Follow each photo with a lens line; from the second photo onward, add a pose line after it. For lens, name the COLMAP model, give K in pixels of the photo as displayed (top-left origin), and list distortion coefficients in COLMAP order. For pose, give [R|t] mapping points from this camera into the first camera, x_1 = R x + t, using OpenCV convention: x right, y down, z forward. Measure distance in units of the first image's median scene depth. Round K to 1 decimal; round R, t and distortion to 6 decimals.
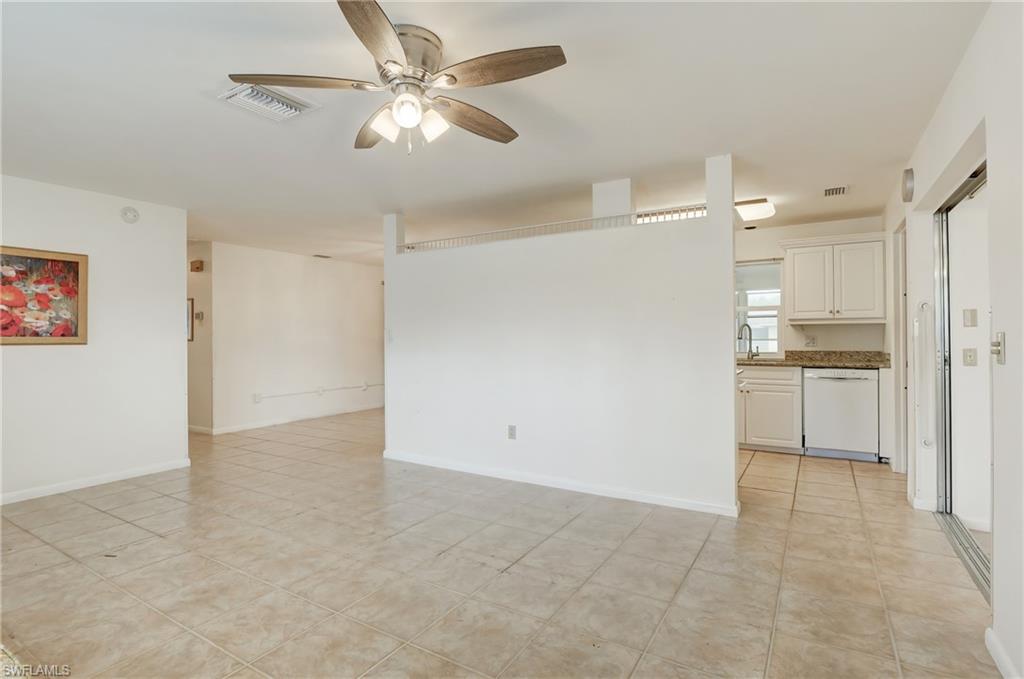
lens RADIAL K [[505.3, 0, 512.2], [0, 505.3, 334.4], [0, 0, 1]] dist [-0.012731, -0.000146]
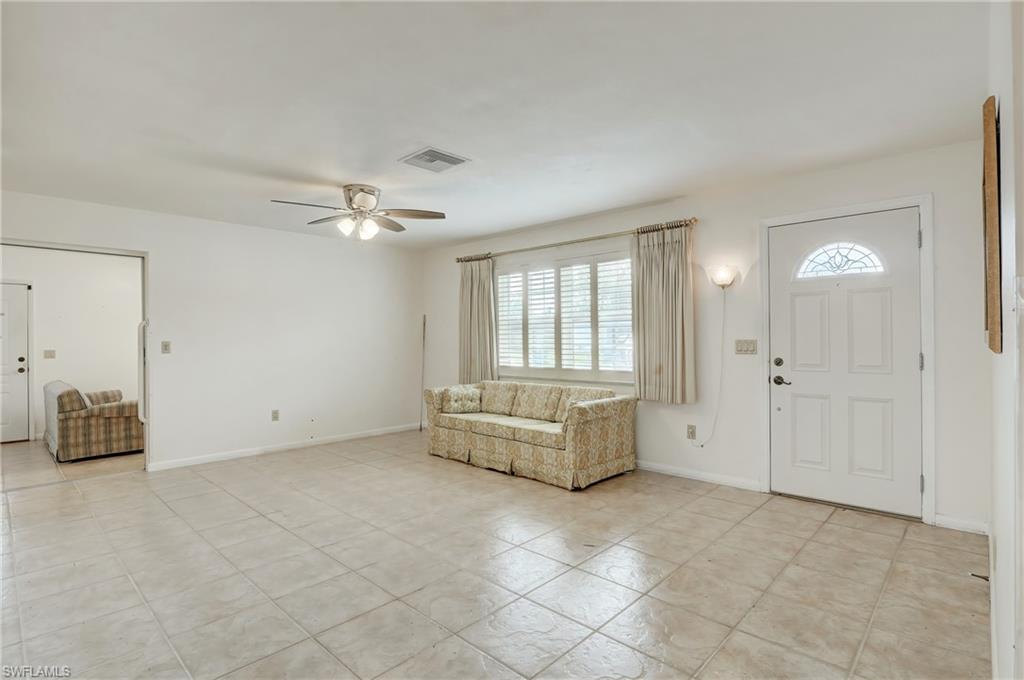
lens RADIAL K [[502.1, 0, 510.1], [0, 502.1, 337.5], [0, 0, 1]] dist [-0.012762, 0.000293]
pose [[-0.978047, 0.013637, 0.207939, -0.823518], [0.012927, 0.999905, -0.004774, 0.008808], [-0.207985, -0.001981, -0.978130, 1.963548]]
